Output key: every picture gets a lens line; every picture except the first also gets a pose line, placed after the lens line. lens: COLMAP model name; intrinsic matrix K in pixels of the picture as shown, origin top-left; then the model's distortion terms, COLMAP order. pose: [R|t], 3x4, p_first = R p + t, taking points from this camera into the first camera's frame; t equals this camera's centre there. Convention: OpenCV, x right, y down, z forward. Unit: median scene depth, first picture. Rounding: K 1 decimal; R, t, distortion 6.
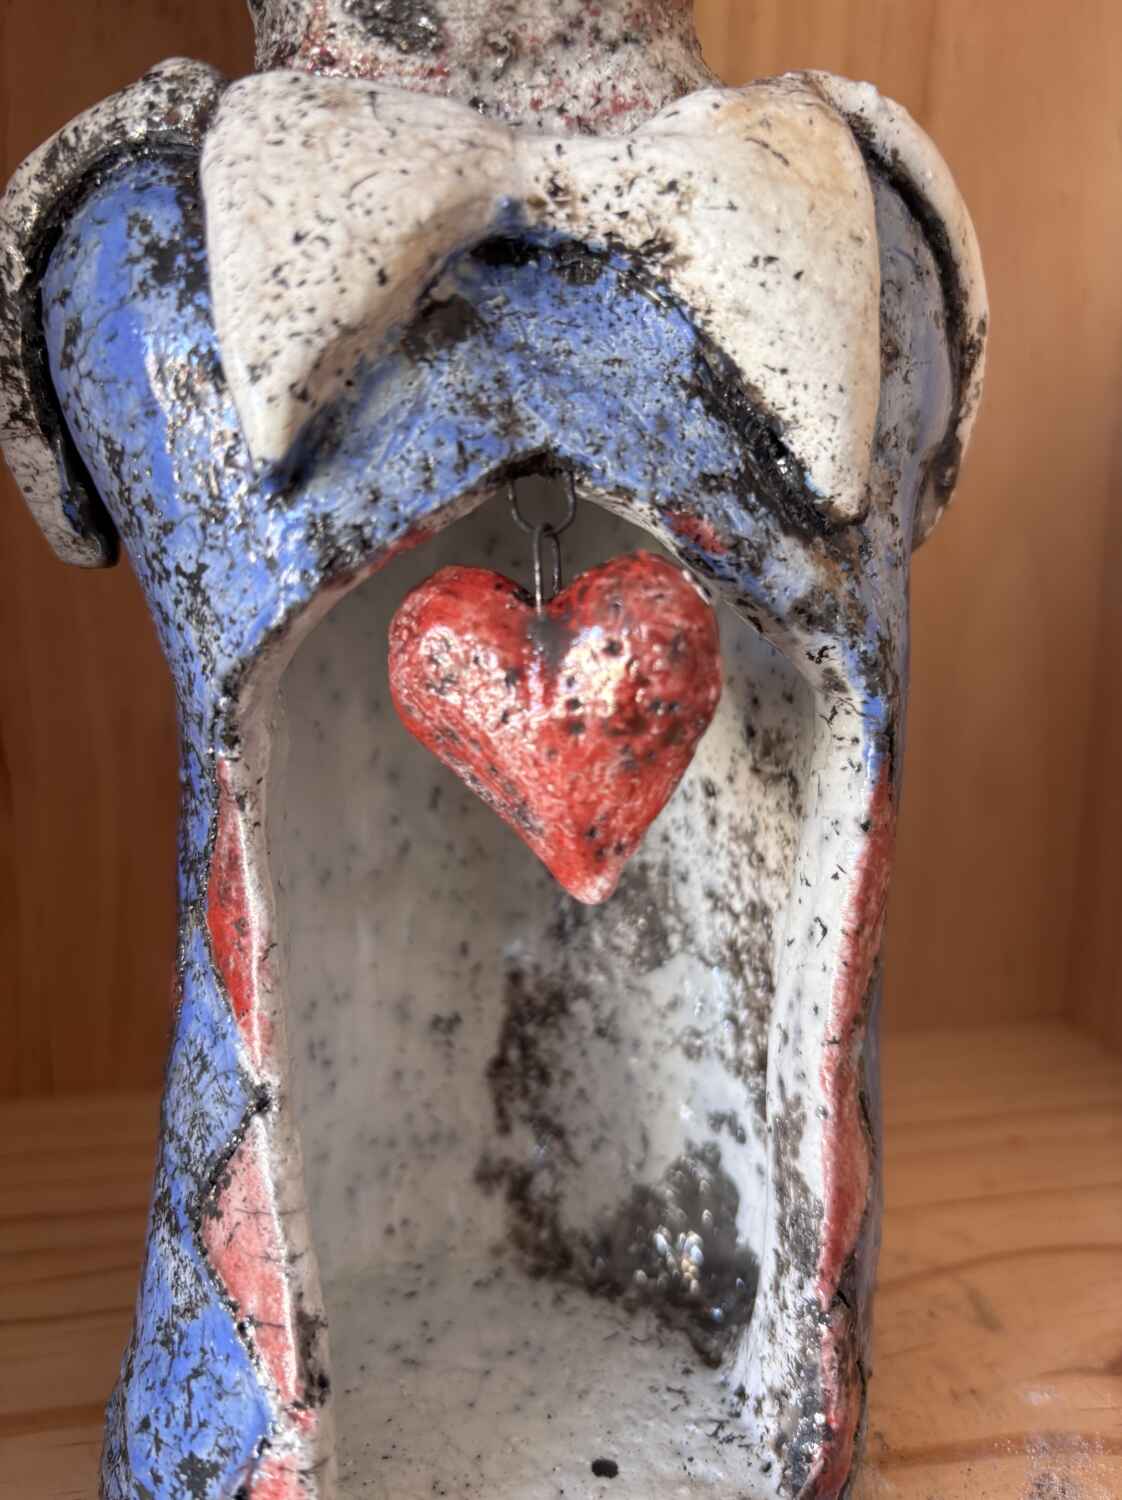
lens RADIAL K [[1223.6, 0, 623.1], [0, 1223.6, 751.6], [0, 0, 1]] dist [0.010193, -0.057826]
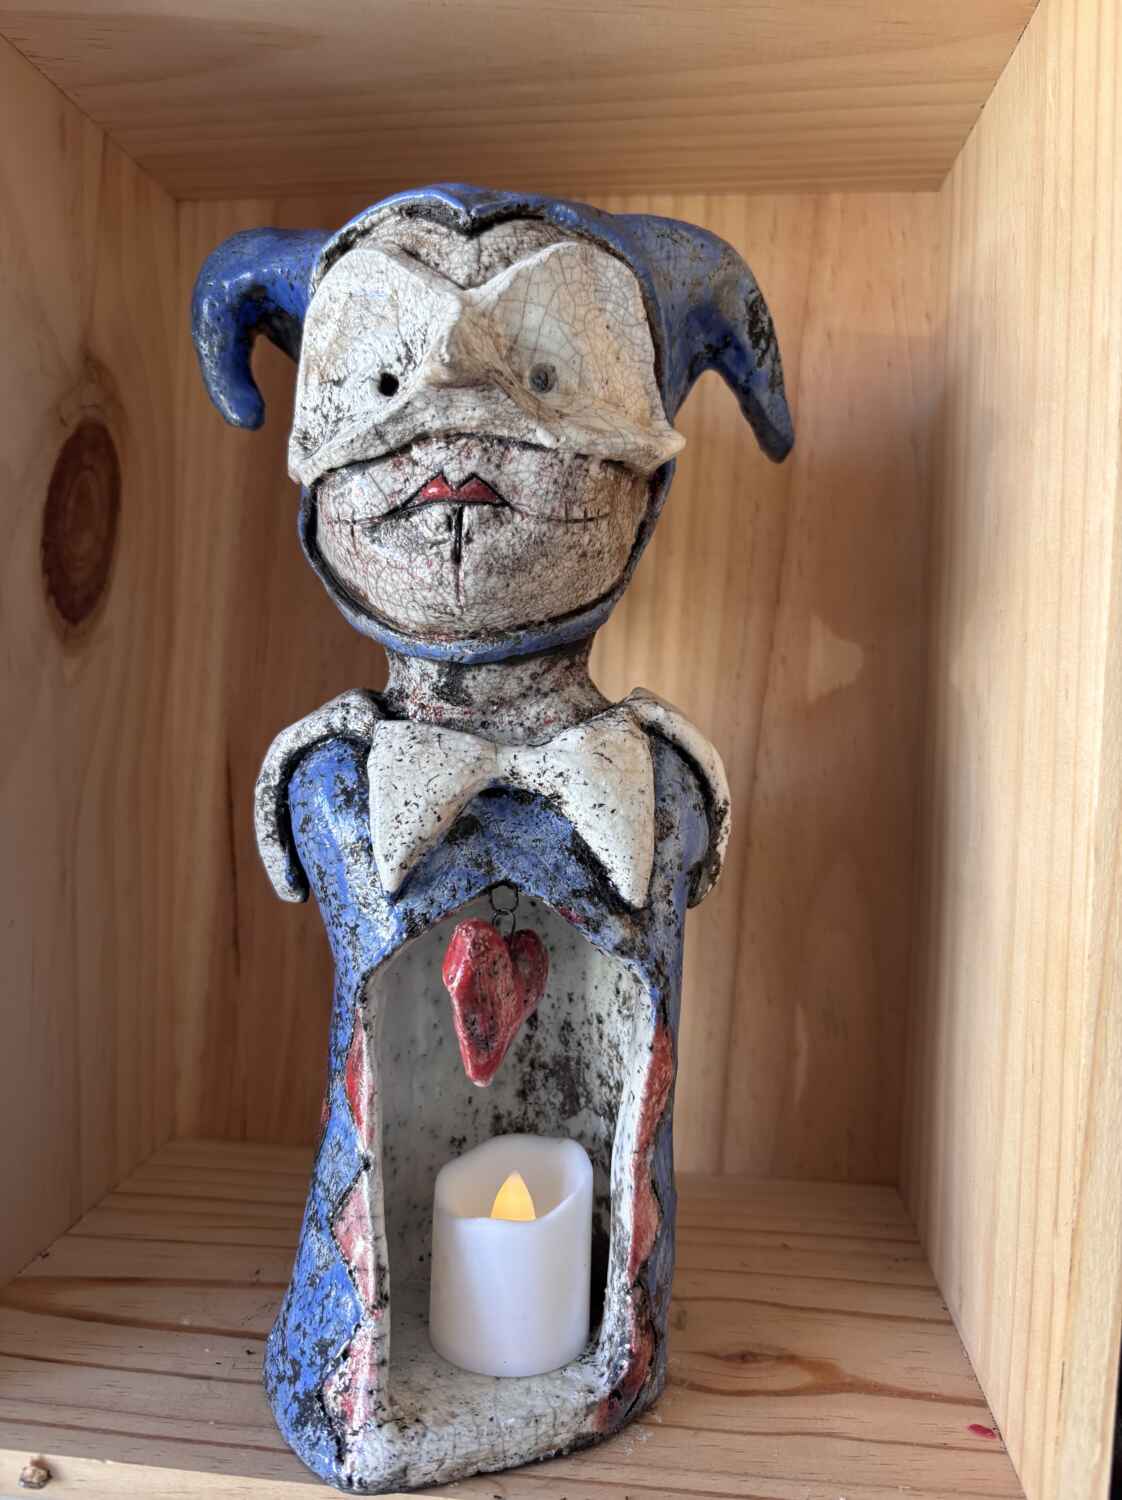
lens RADIAL K [[1223.6, 0, 623.1], [0, 1223.6, 751.6], [0, 0, 1]] dist [0.010193, -0.057826]
pose [[0.998385, 0.027727, -0.049593, 0.257725], [-0.034089, 0.990606, -0.132431, -0.177402], [0.045455, 0.133908, 0.989951, -1.272513]]
